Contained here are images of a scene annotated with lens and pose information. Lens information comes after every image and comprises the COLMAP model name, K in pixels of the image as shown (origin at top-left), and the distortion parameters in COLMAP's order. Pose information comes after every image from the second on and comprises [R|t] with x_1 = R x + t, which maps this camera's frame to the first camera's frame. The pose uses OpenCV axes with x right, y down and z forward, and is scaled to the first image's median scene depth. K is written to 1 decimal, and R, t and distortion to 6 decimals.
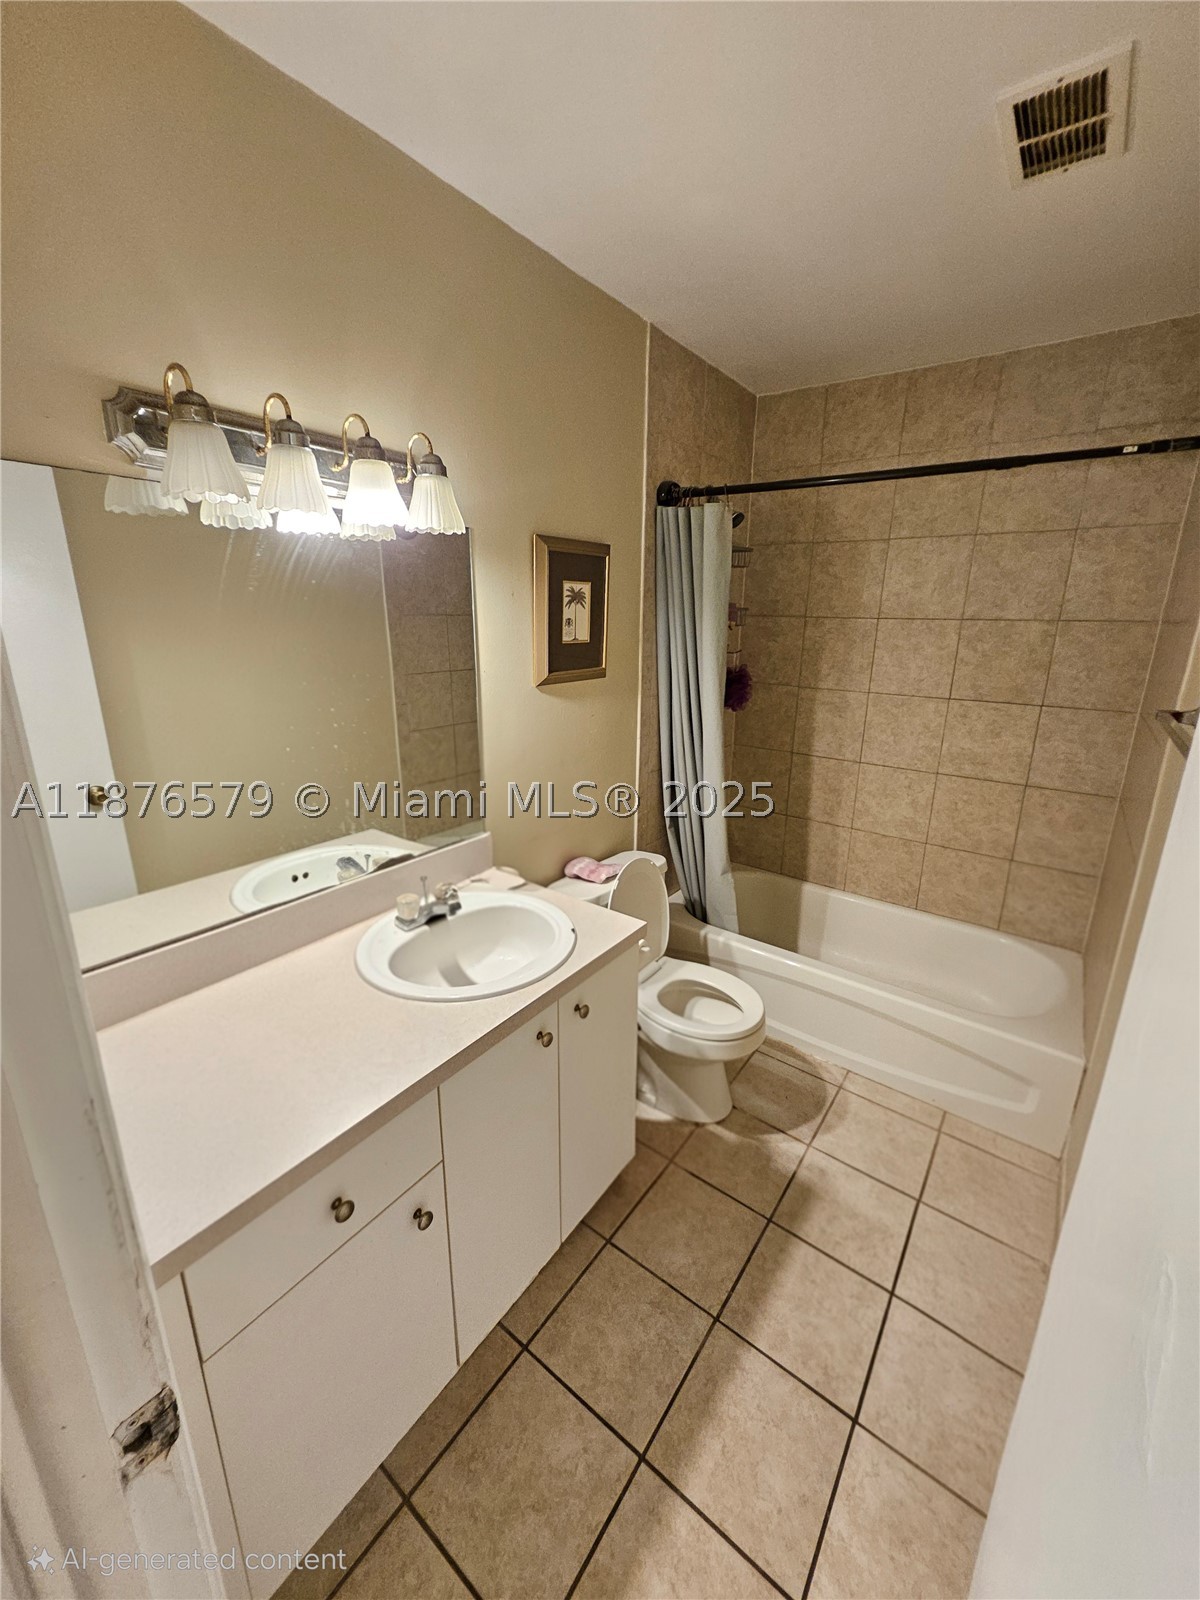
lens RADIAL K [[624.6, 0, 601.8], [0, 624.6, 791.7], [0, 0, 1]] dist [-0.009100, -0.000022]
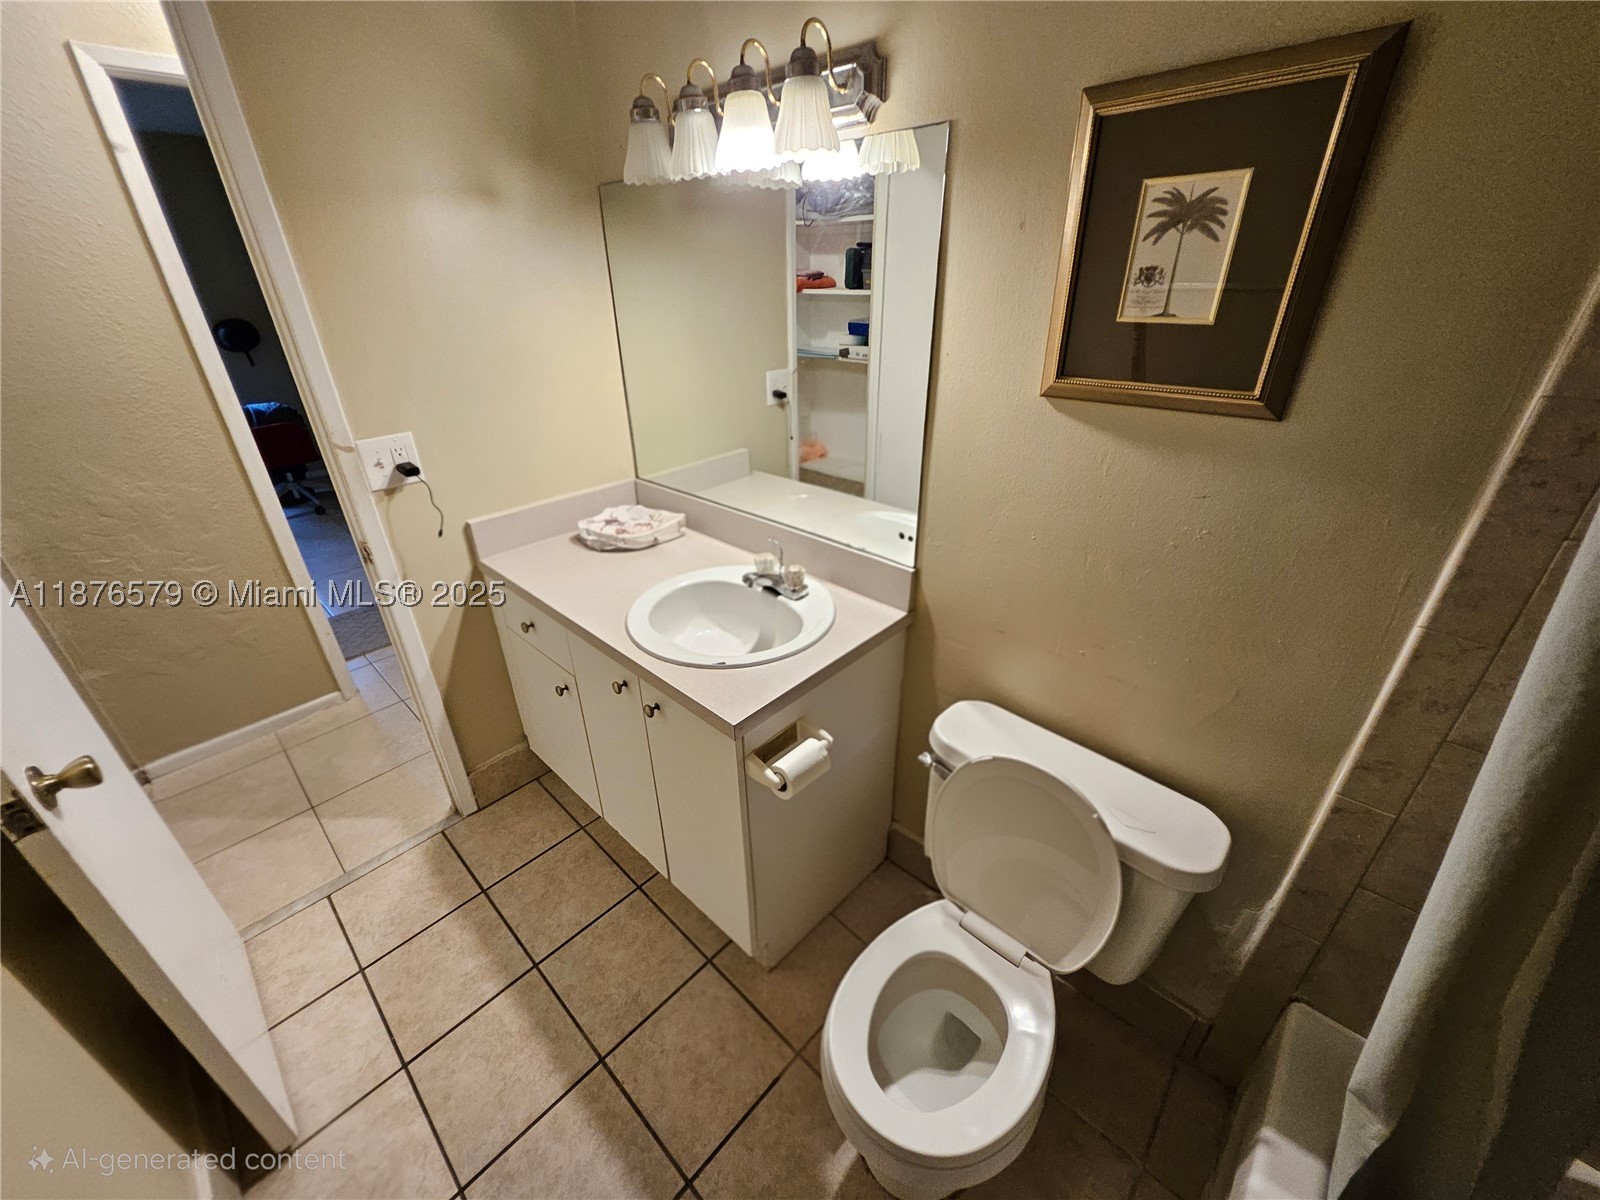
lens RADIAL K [[624.6, 0, 801.8], [0, 624.6, 596.3], [0, 0, 1]] dist [-0.009100, -0.000022]
pose [[-0.117179, 0.452228, -0.884171, 0.551855], [-0.245319, 0.849534, 0.467024, -0.242145], [0.962335, 0.271629, 0.011392, 0.887143]]
